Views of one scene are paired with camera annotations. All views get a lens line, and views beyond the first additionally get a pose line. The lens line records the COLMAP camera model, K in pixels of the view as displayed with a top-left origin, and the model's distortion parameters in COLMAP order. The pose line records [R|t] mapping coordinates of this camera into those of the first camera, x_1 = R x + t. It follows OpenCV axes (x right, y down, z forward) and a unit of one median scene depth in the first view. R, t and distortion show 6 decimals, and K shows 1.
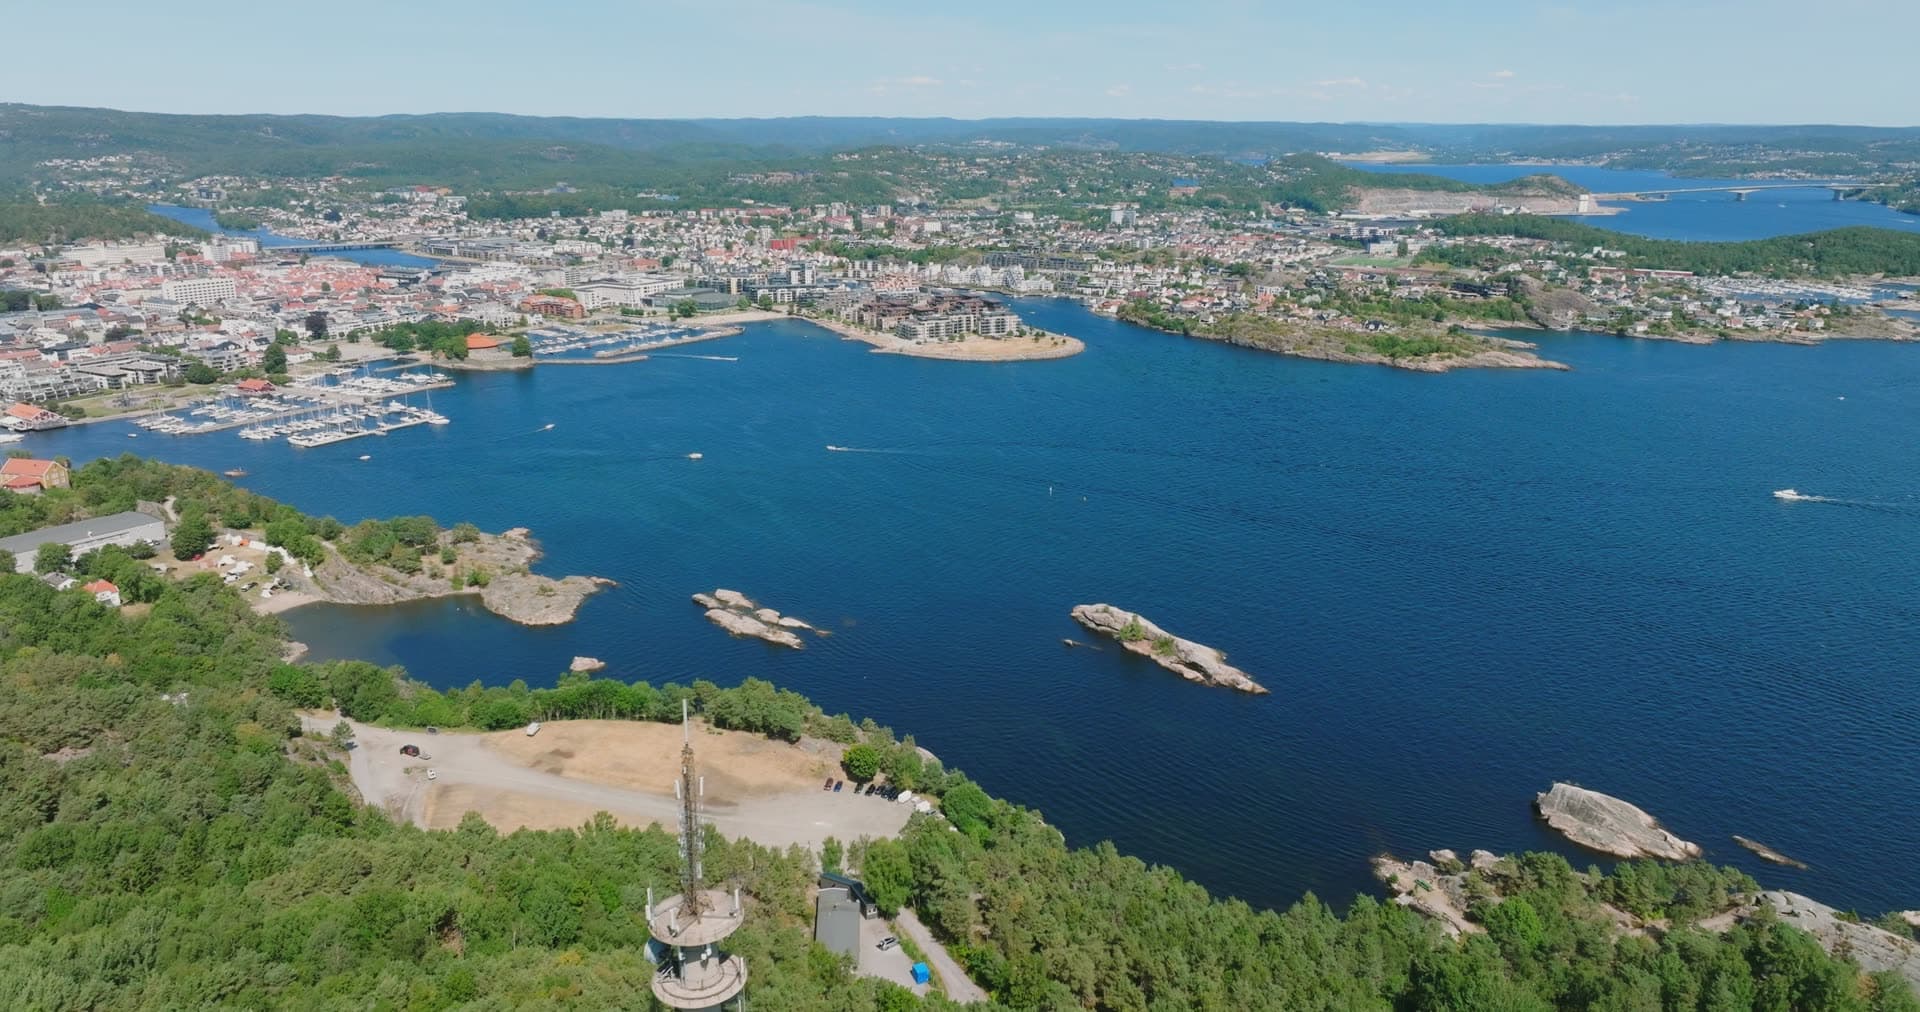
lens RADIAL K [[1347.0, 0, 960.4], [0, 1347.0, 514.4], [0, 0, 1]] dist [-0.000761, 0.016858]
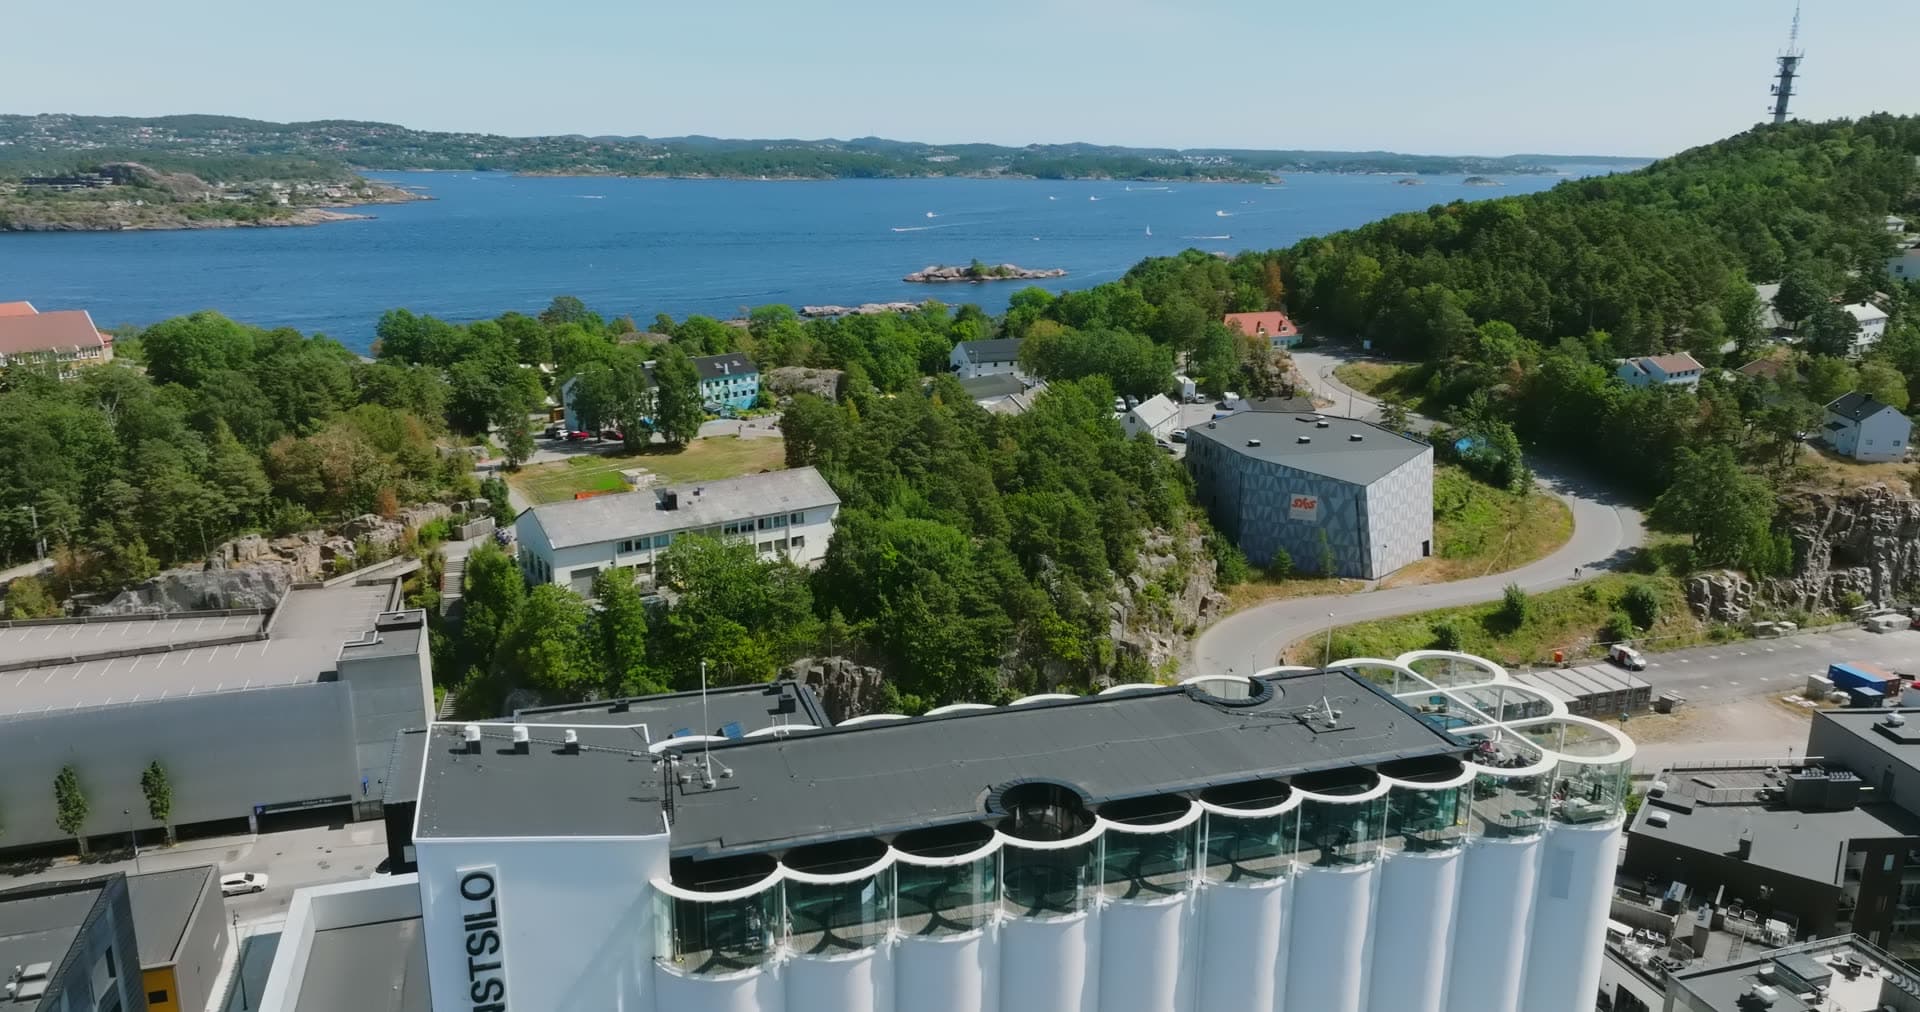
lens RADIAL K [[1347.0, 0, 957.6], [0, 1347.0, 497.2], [0, 0, 1]] dist [-0.000761, 0.016858]
pose [[0.129172, -0.250140, 0.959554, -0.491030], [0.265326, 0.941098, 0.209612, 0.003591], [-0.955467, 0.227519, 0.187932, 0.301626]]
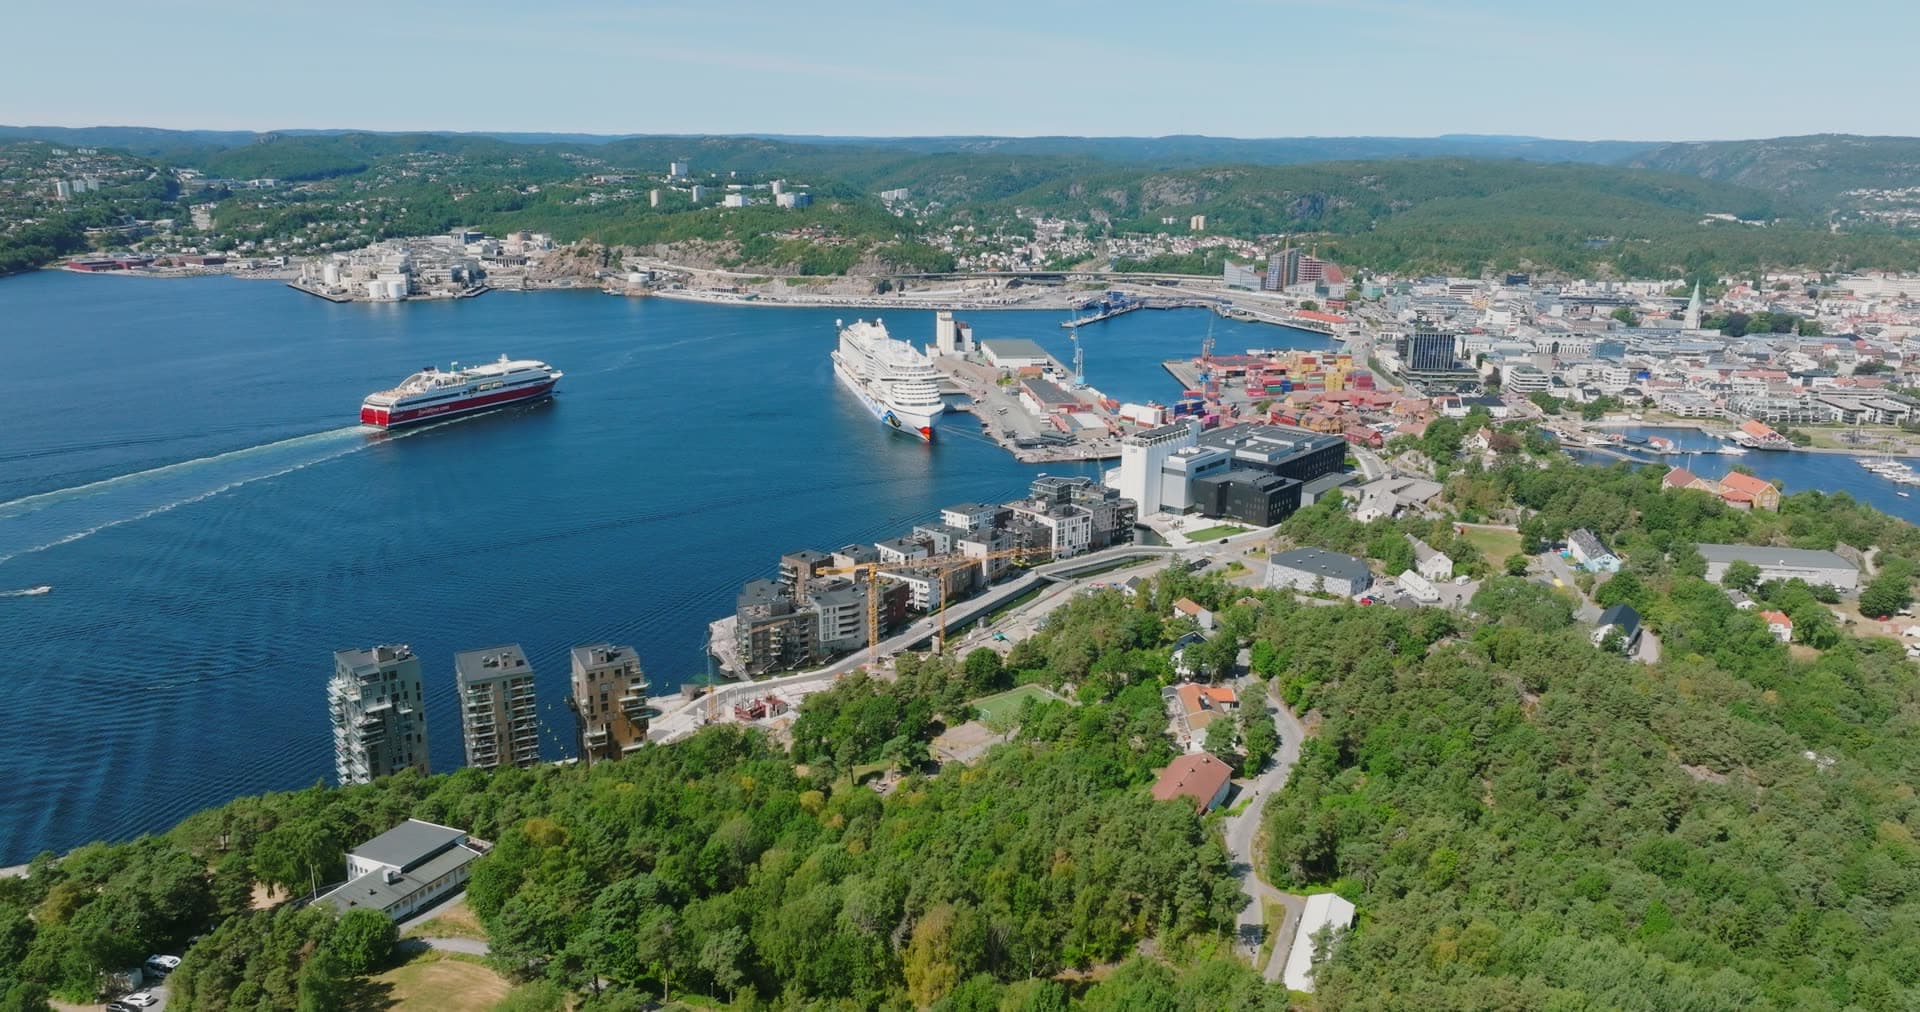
lens RADIAL K [[1347.0, 0, 959.8], [0, 1347.0, 509.0], [0, 0, 1]] dist [-0.000761, 0.016858]
pose [[0.409838, 0.240792, -0.879803, -0.012431], [-0.262101, 0.954939, 0.139261, -0.001189], [0.873691, 0.173523, 0.454482, 0.006407]]
